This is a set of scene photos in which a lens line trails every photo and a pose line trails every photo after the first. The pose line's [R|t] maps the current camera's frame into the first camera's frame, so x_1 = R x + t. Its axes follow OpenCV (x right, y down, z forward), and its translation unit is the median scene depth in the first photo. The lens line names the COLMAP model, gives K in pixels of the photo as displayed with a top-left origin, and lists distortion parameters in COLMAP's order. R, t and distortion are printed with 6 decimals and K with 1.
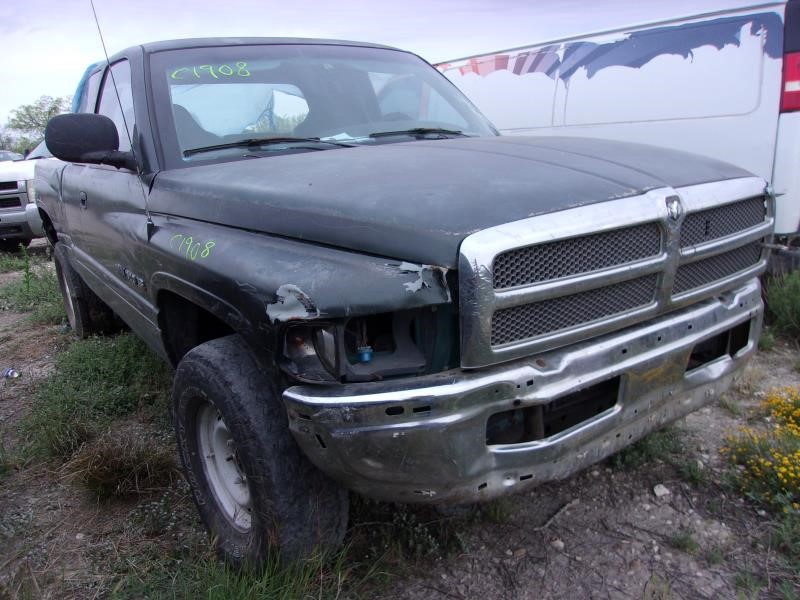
lens RADIAL K [[633.9, 0, 382.3], [0, 633.9, 296.2], [0, 0, 1]] dist [-0.011259, 0.025535]
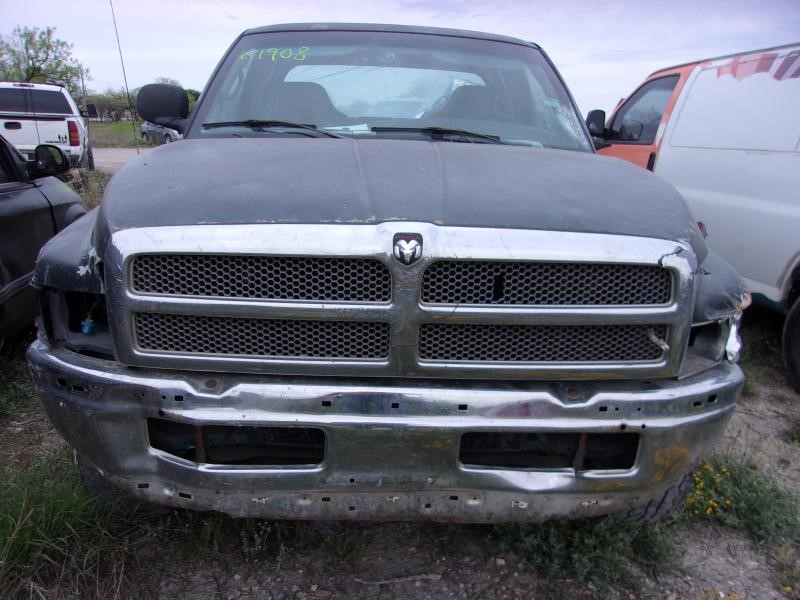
lens RADIAL K [[633.9, 0, 390.3], [0, 633.9, 318.1], [0, 0, 1]] dist [-0.011259, 0.025535]
pose [[0.843116, 0.245089, -0.478631, 0.752854], [-0.223352, 0.969291, 0.102899, -0.117994], [0.489152, 0.020148, 0.871966, 0.274832]]
